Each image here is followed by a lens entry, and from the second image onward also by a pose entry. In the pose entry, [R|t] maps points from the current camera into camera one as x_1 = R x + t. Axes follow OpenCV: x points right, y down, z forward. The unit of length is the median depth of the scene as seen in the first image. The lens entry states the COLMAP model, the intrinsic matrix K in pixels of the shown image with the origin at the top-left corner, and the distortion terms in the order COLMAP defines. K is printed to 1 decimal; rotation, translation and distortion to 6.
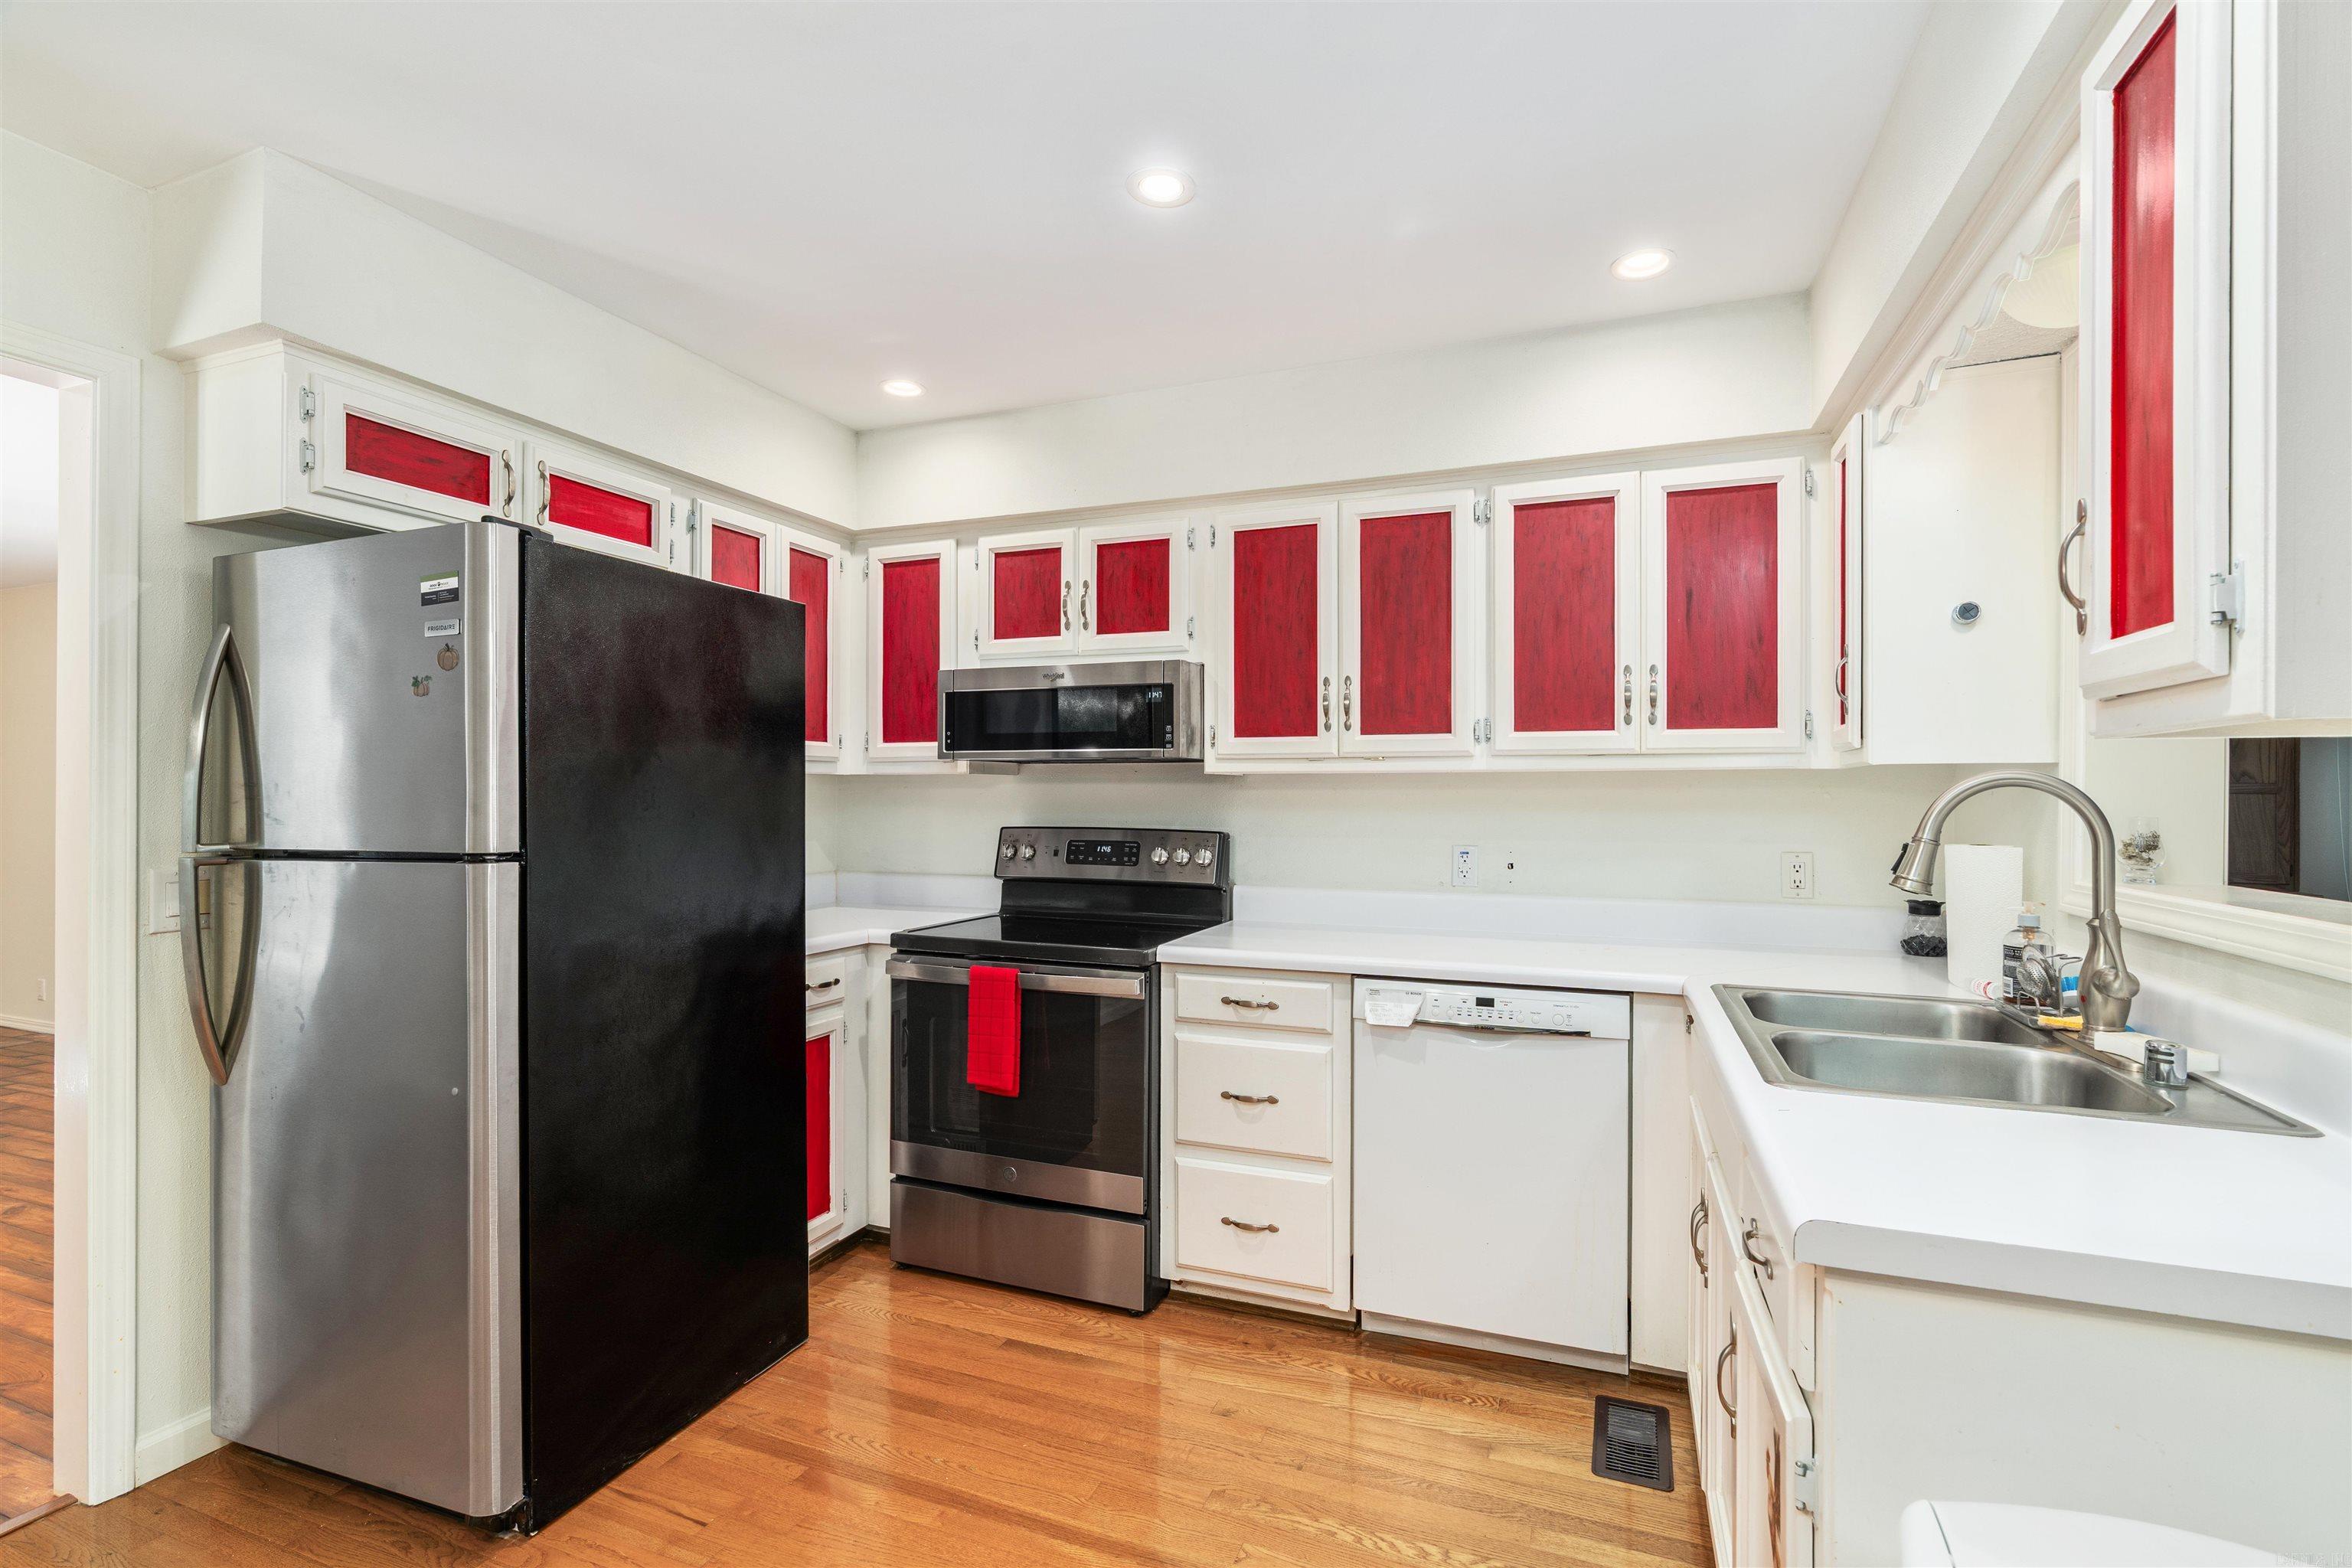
lens RADIAL K [[1060.0, 0, 1181.0], [0, 1060.0, 795.1], [0, 0, 1]] dist [-0.012655, 0.000643]
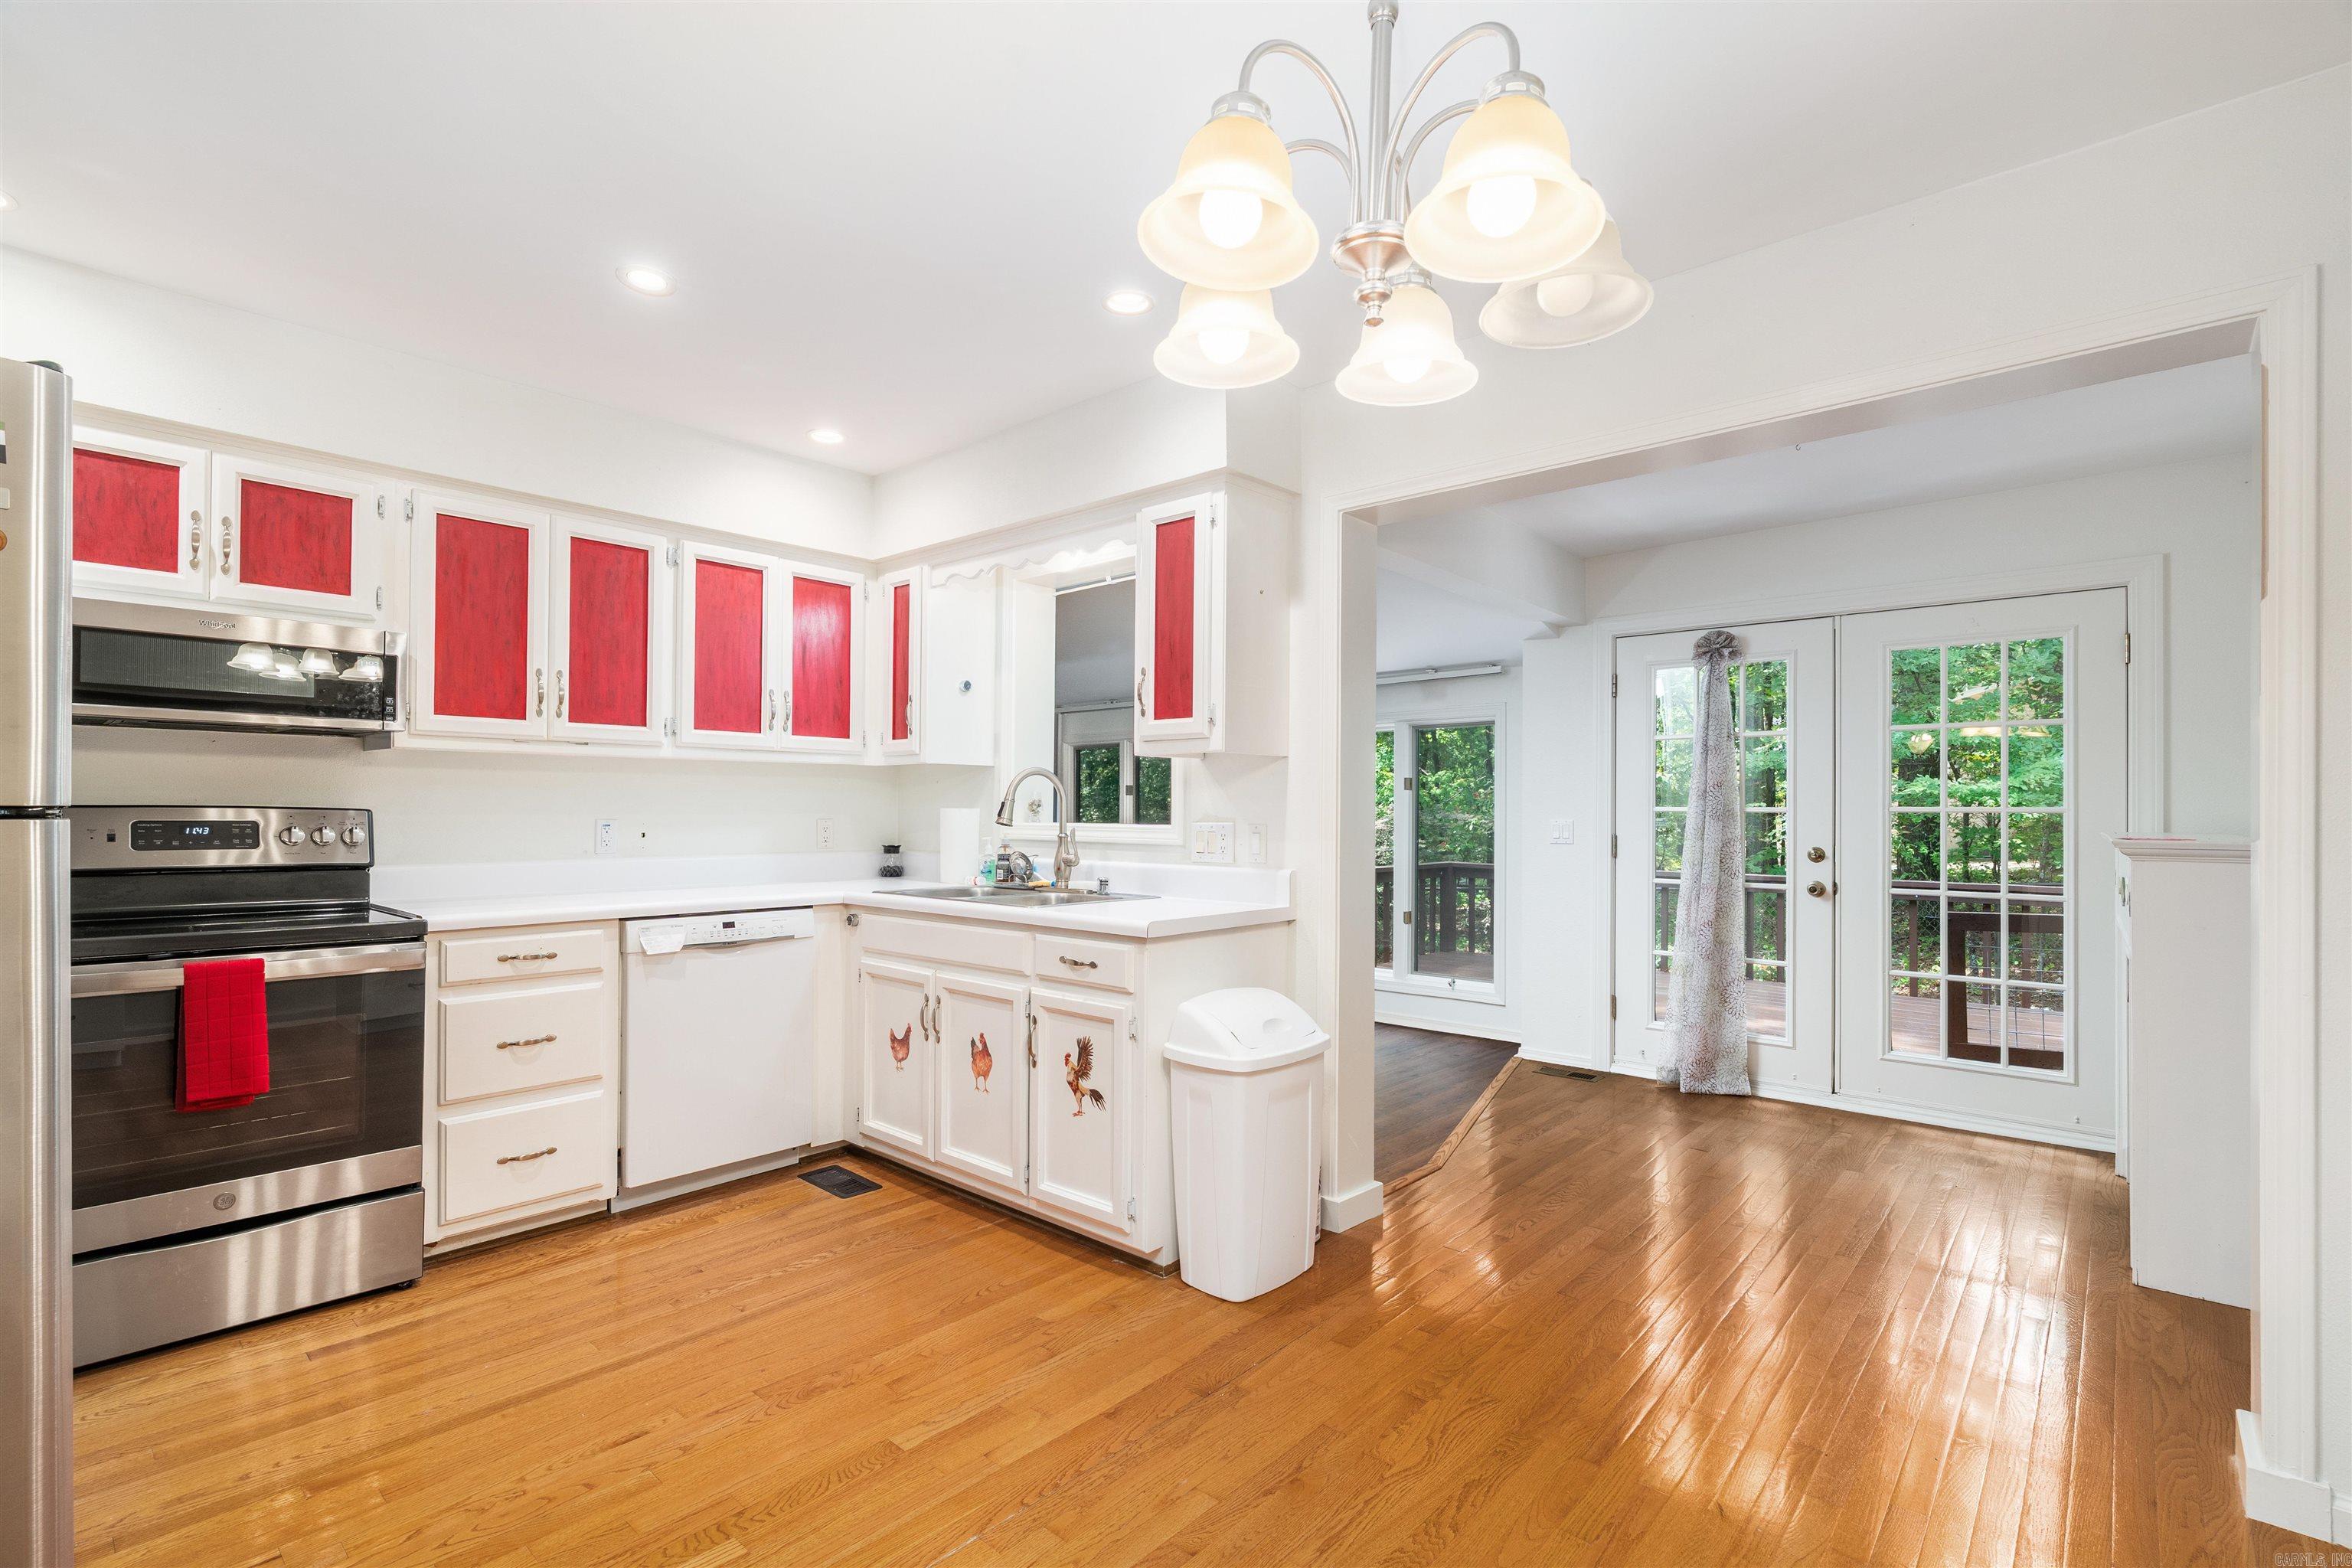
lens RADIAL K [[1060.0, 0, 1181.3], [0, 1060.0, 792.7], [0, 0, 1]] dist [-0.012655, 0.000643]
pose [[0.346057, 0.010211, 0.938158, -0.714548], [-0.010032, 0.999924, -0.007183, 0.023100], [-0.938160, -0.006926, 0.346133, -0.030684]]
